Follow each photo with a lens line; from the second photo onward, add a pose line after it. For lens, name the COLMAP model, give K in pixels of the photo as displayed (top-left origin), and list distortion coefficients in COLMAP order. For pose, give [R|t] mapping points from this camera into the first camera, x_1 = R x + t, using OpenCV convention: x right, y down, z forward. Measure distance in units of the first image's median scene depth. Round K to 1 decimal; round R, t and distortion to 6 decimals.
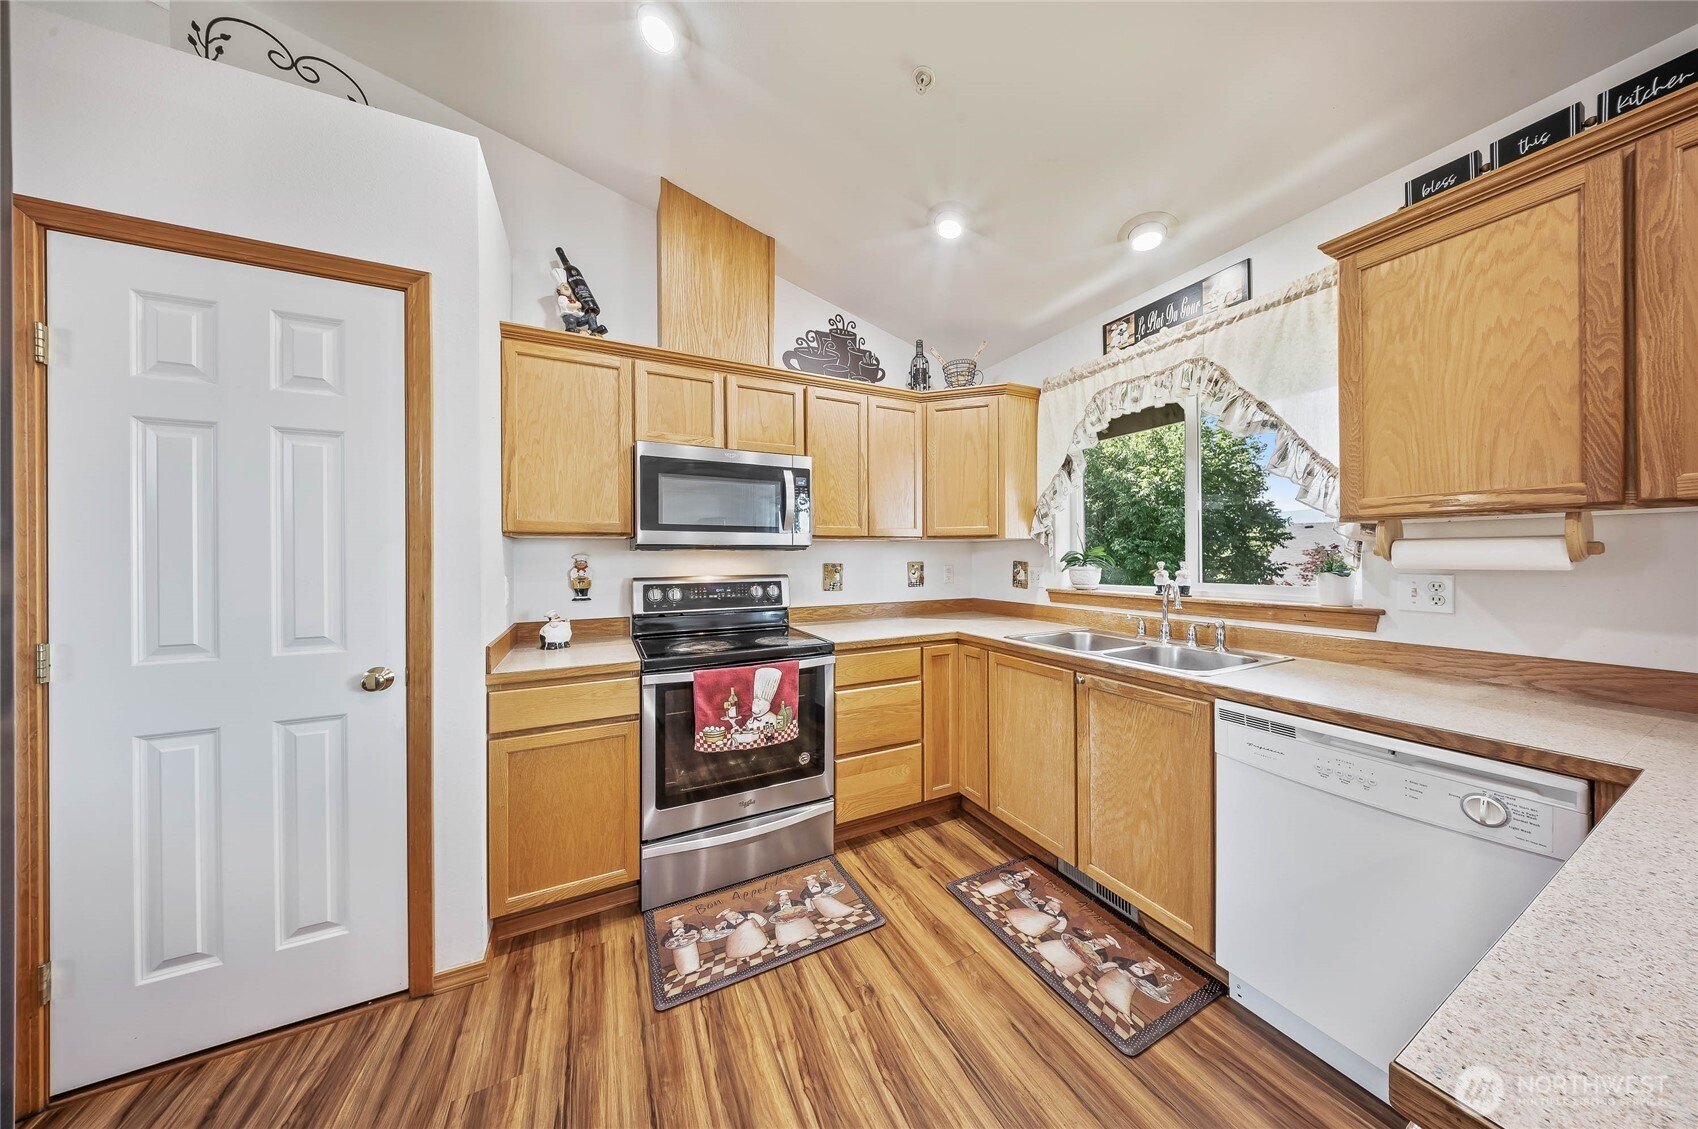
lens RADIAL K [[502.0, 0, 845.0], [0, 502.0, 558.2], [0, 0, 1]] dist [-0.000025, -0.001057]
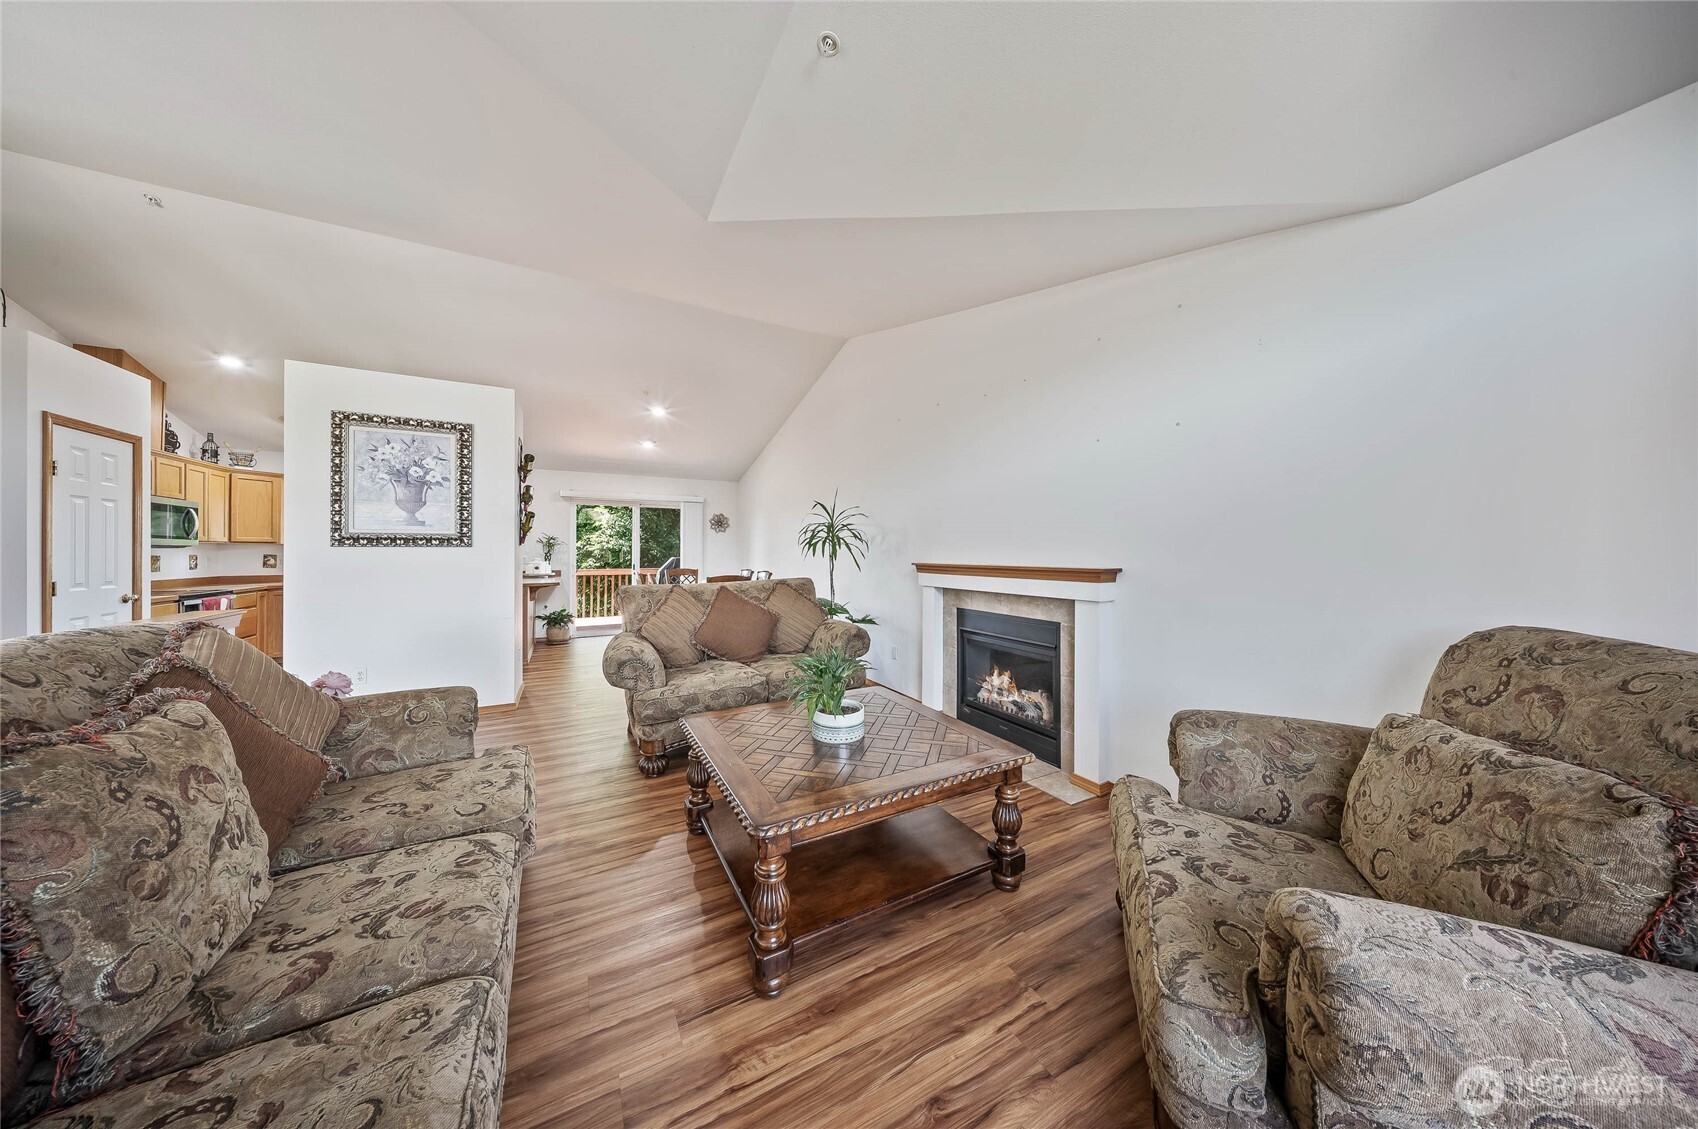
lens RADIAL K [[502.0, 0, 847.1], [0, 502.0, 552.8], [0, 0, 1]] dist [-0.000025, -0.001057]
pose [[-0.040545, 0.006204, 0.999158, -2.452693], [0.005145, 0.999969, -0.006001, 0.031437], [-0.999164, 0.004897, -0.040576, -1.722280]]
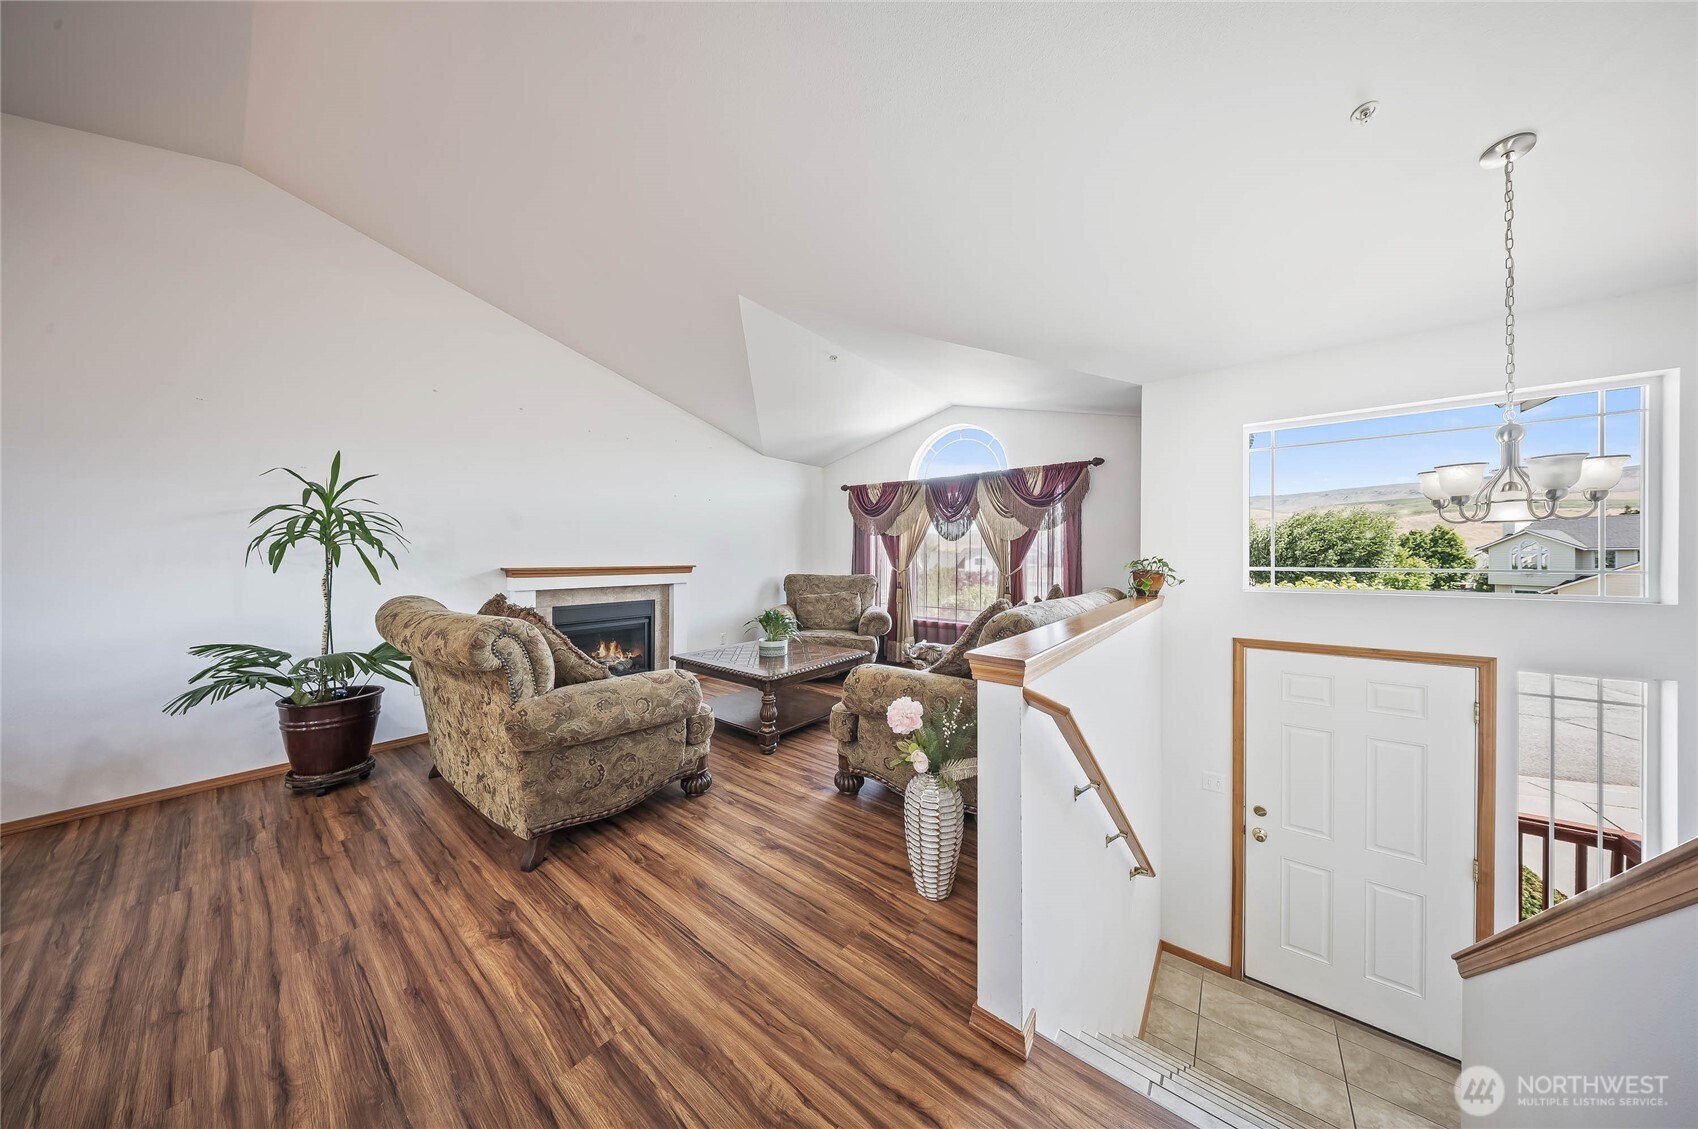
lens RADIAL K [[502.0, 0, 838.2], [0, 502.0, 556.9], [0, 0, 1]] dist [-0.000025, -0.001057]
pose [[-0.907068, 0.005319, -0.420951, -0.877576], [0.003452, 0.999981, 0.005196, 0.016759], [0.420970, 0.003260, -0.907069, 0.053180]]
